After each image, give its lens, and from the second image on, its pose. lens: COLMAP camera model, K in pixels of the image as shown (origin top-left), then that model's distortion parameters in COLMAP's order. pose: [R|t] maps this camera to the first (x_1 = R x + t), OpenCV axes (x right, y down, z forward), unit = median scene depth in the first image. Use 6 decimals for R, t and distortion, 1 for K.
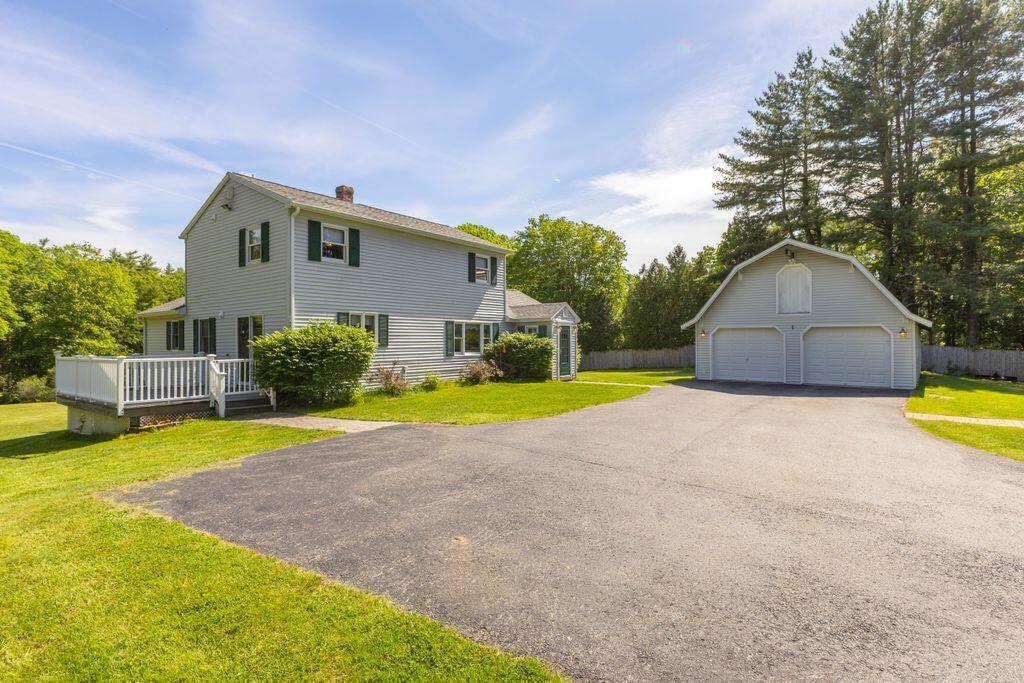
lens RADIAL K [[522.4, 0, 512.0], [0, 522.4, 341.5], [0, 0, 1]] dist [0.001923, 0.000039]
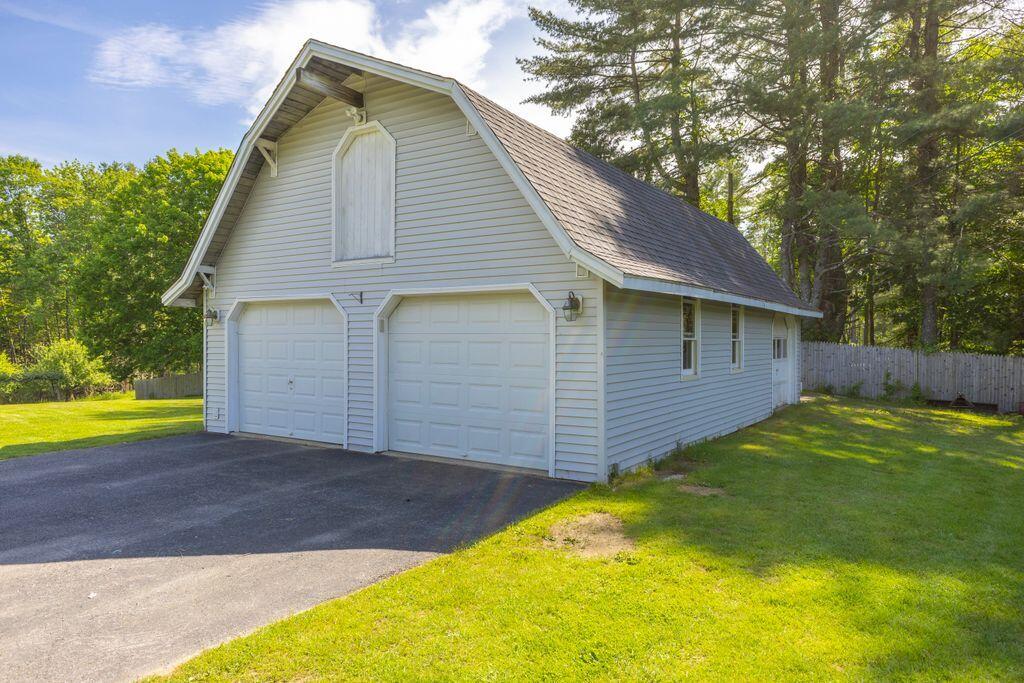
lens RADIAL K [[680.1, 0, 512.0], [0, 680.1, 341.5], [0, 0, 1]] dist [0.001334, -0.000332]
pose [[0.995933, 0.000462, 0.090101, 0.626468], [-0.000843, 0.999991, 0.004197, 0.002613], [-0.090098, -0.004256, 0.995924, 0.536835]]
